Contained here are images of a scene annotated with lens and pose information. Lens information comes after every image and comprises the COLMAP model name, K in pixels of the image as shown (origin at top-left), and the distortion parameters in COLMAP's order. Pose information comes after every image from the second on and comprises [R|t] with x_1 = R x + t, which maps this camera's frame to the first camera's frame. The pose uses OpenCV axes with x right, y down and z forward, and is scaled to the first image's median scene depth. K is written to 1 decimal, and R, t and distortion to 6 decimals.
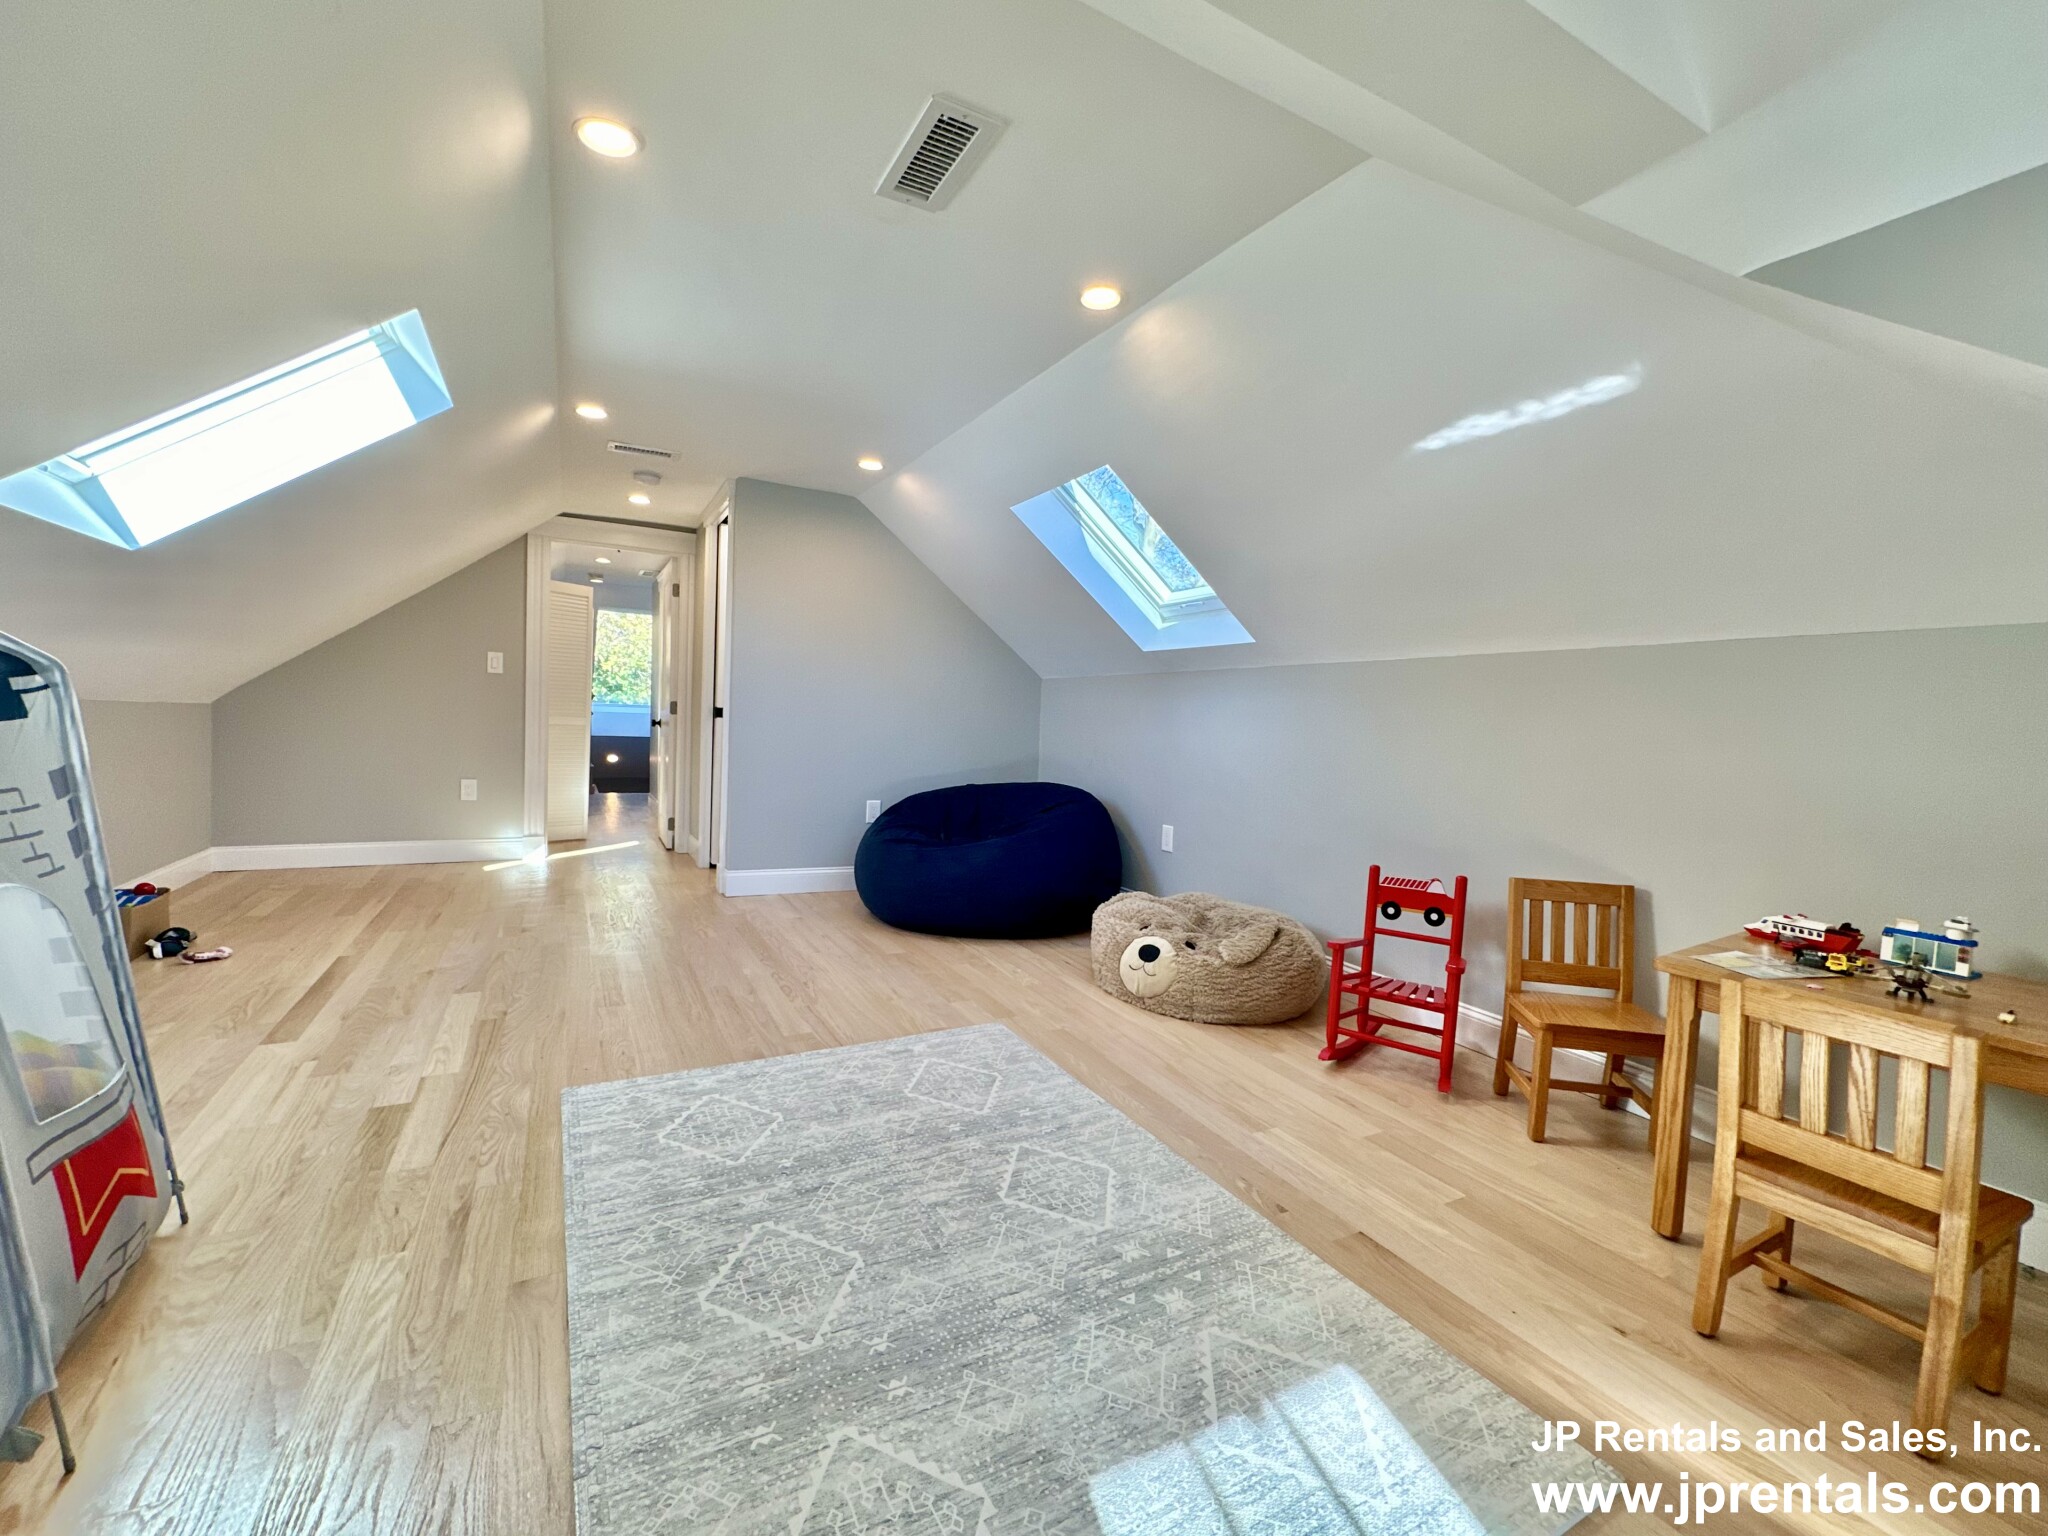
lens RADIAL K [[839.1, 0, 1012.5], [0, 839.1, 758.6], [0, 0, 1]] dist [-0.002115, -0.000047]
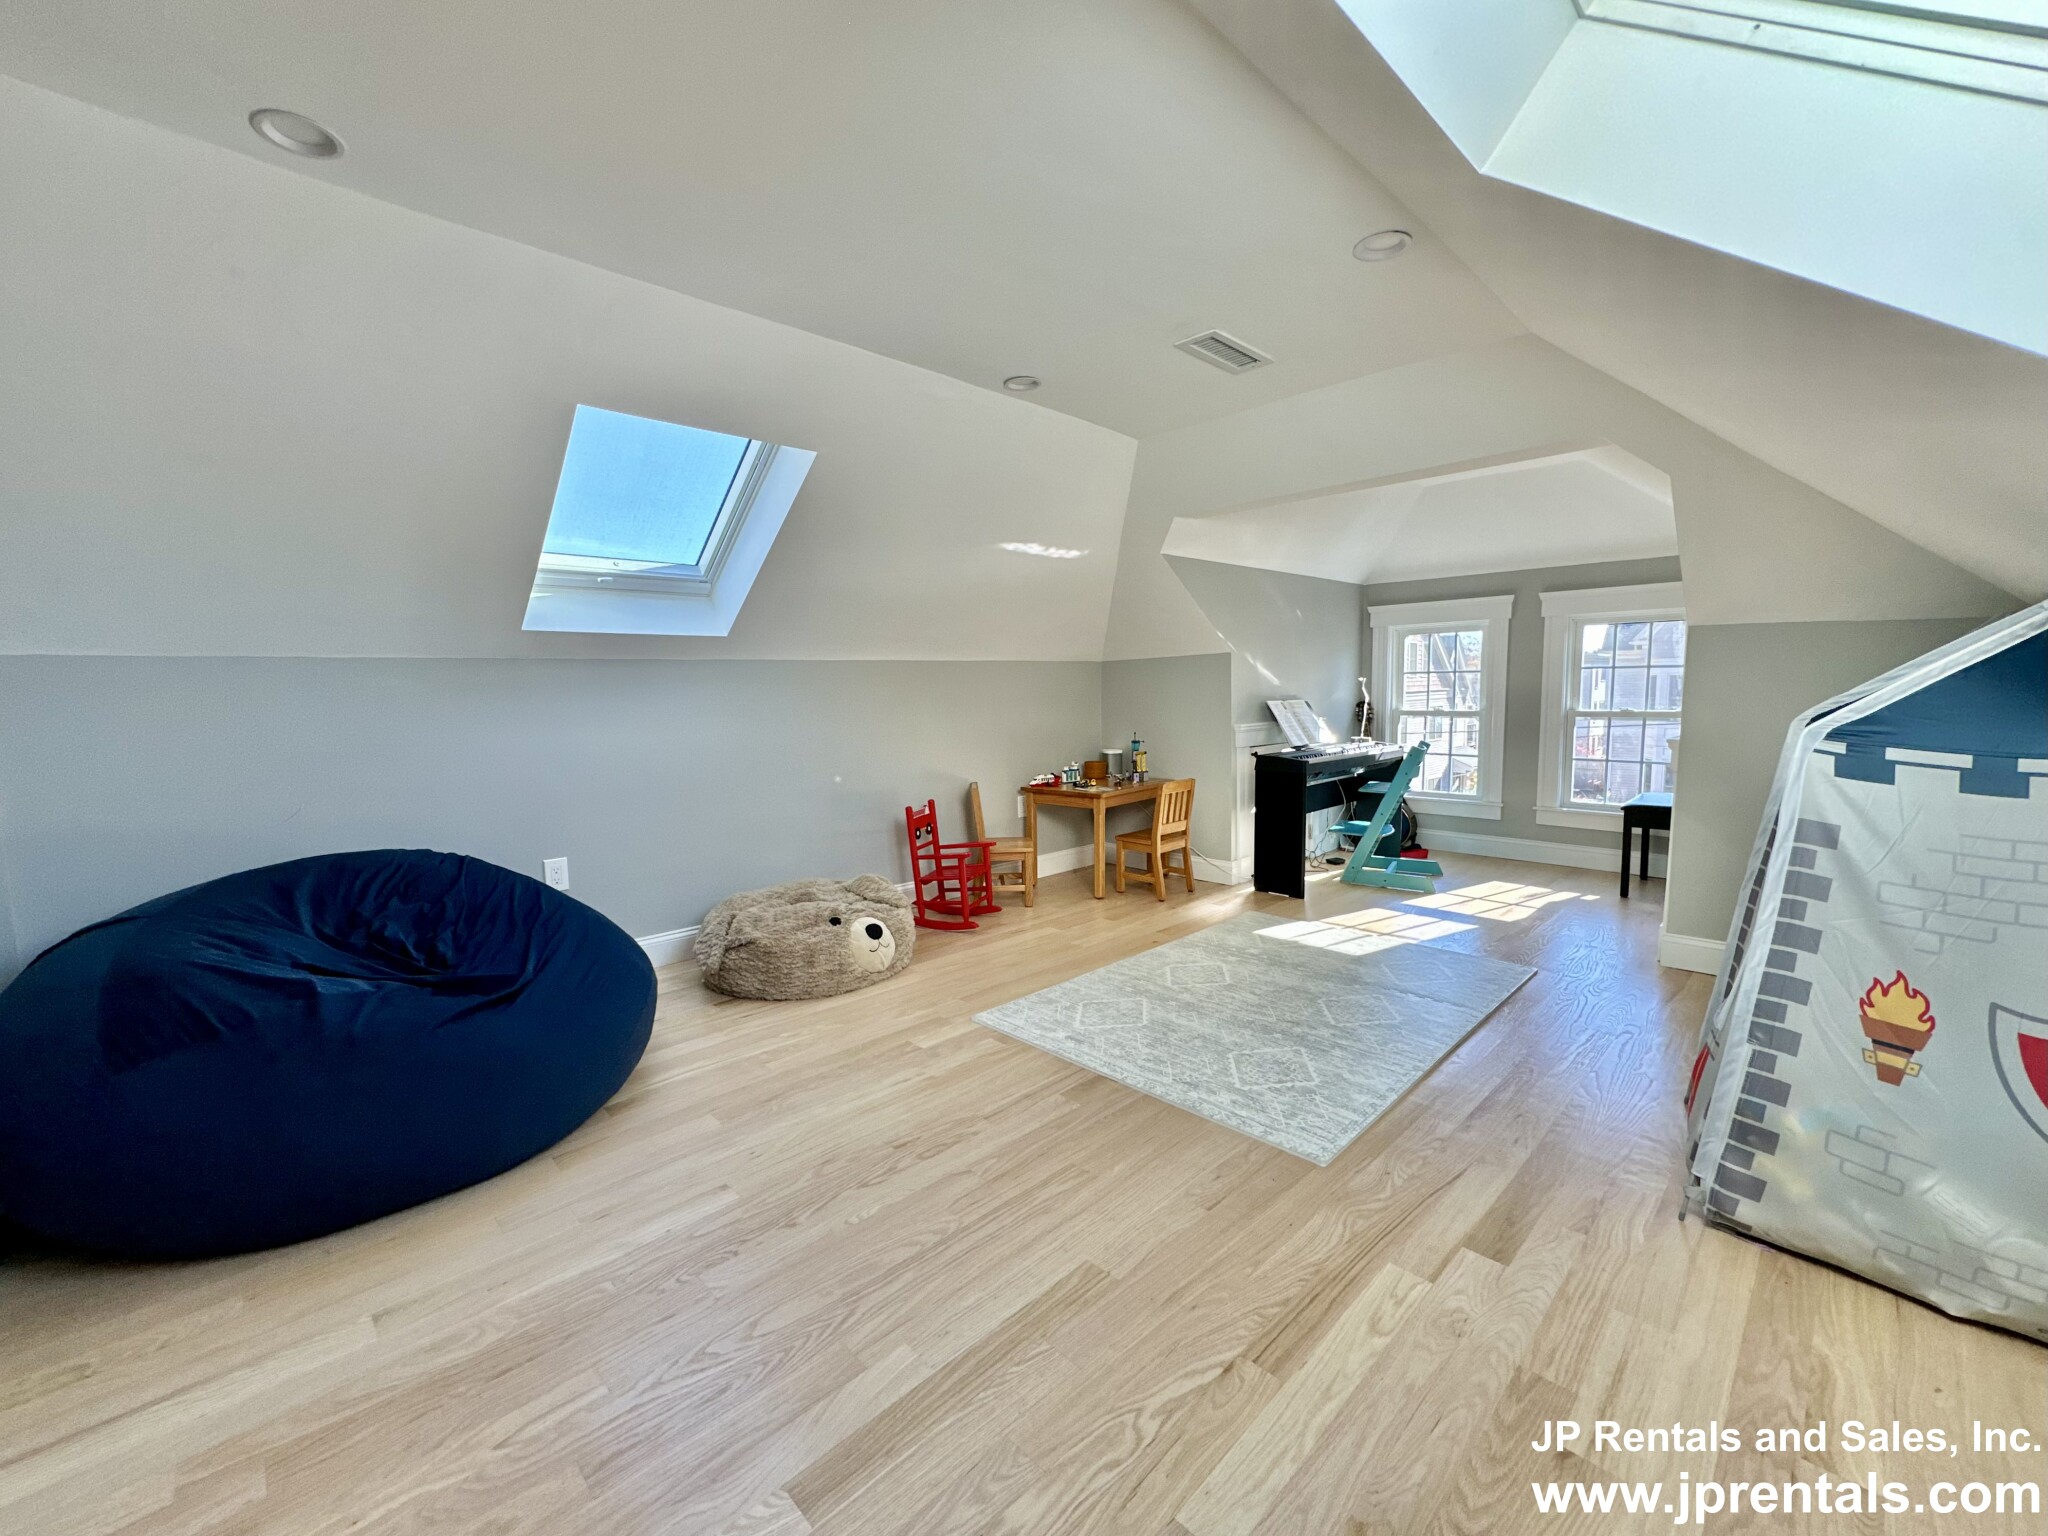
lens RADIAL K [[839.1, 0, 1014.1], [0, 839.1, 764.1], [0, 0, 1]] dist [-0.002115, -0.000047]
pose [[-0.272778, -0.127863, 0.953542, -1.329525], [0.049070, 0.987990, 0.146519, -0.199652], [-0.960825, 0.086758, -0.263228, 1.607372]]
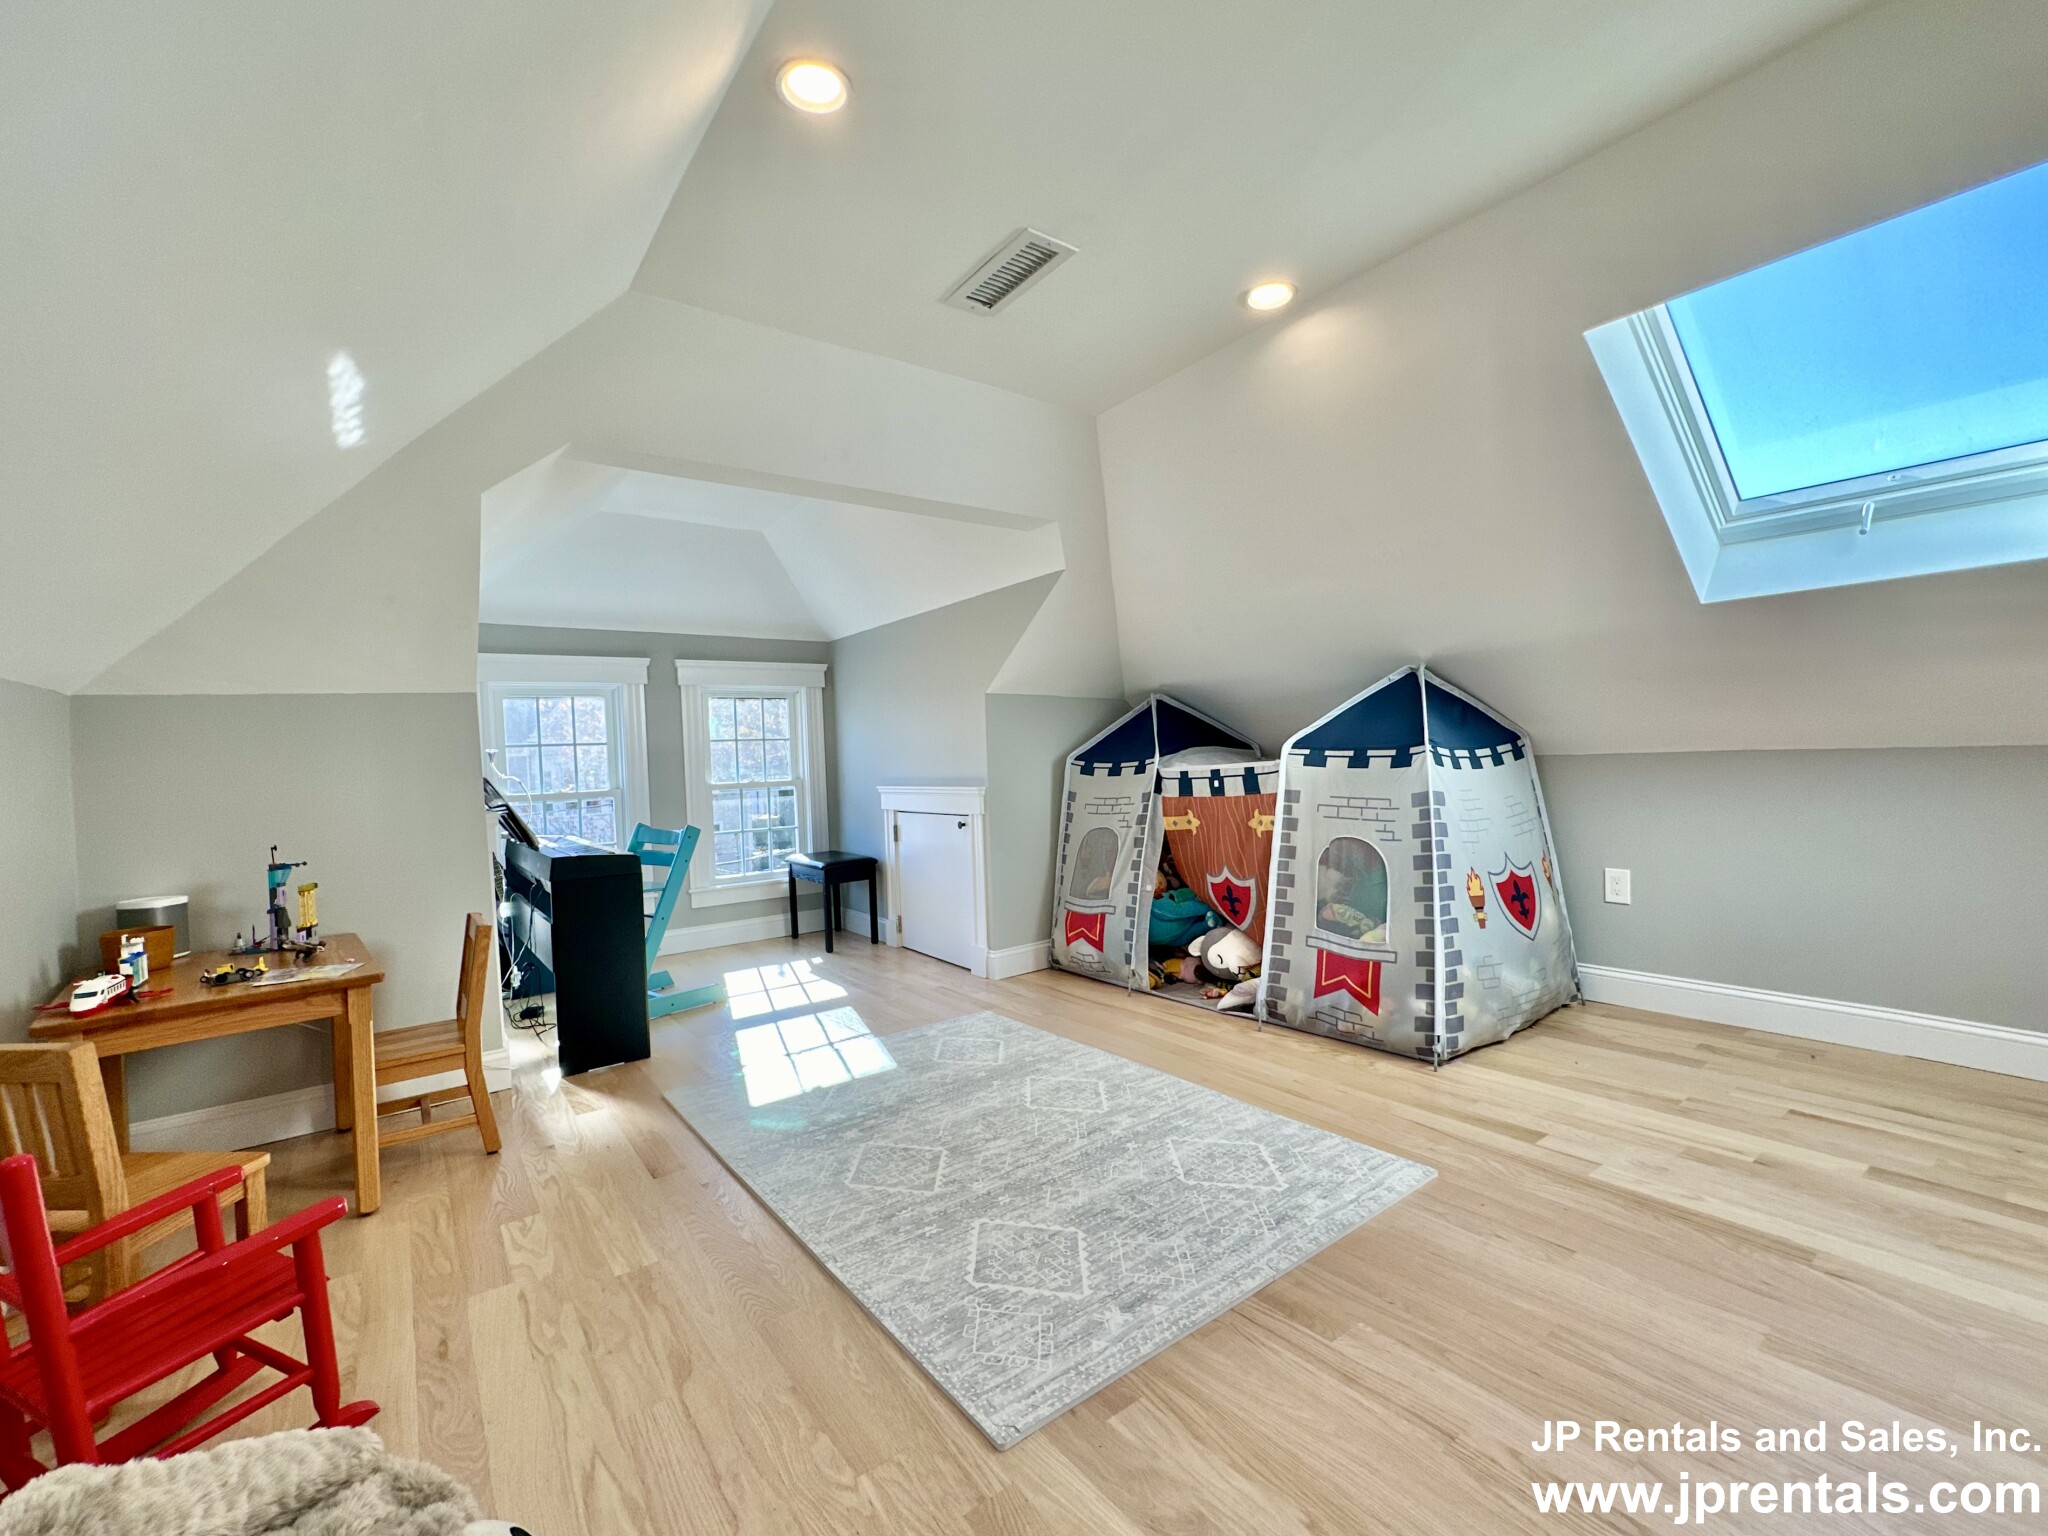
lens RADIAL K [[874.1, 0, 1028.7], [0, 874.1, 764.7], [0, 0, 1]] dist [-0.001632, 0.000091]
pose [[-0.987632, -0.000779, -0.156785, 0.058412], [-0.008466, 0.998794, 0.048365, -0.098019], [0.156558, 0.049094, -0.986448, 1.943593]]
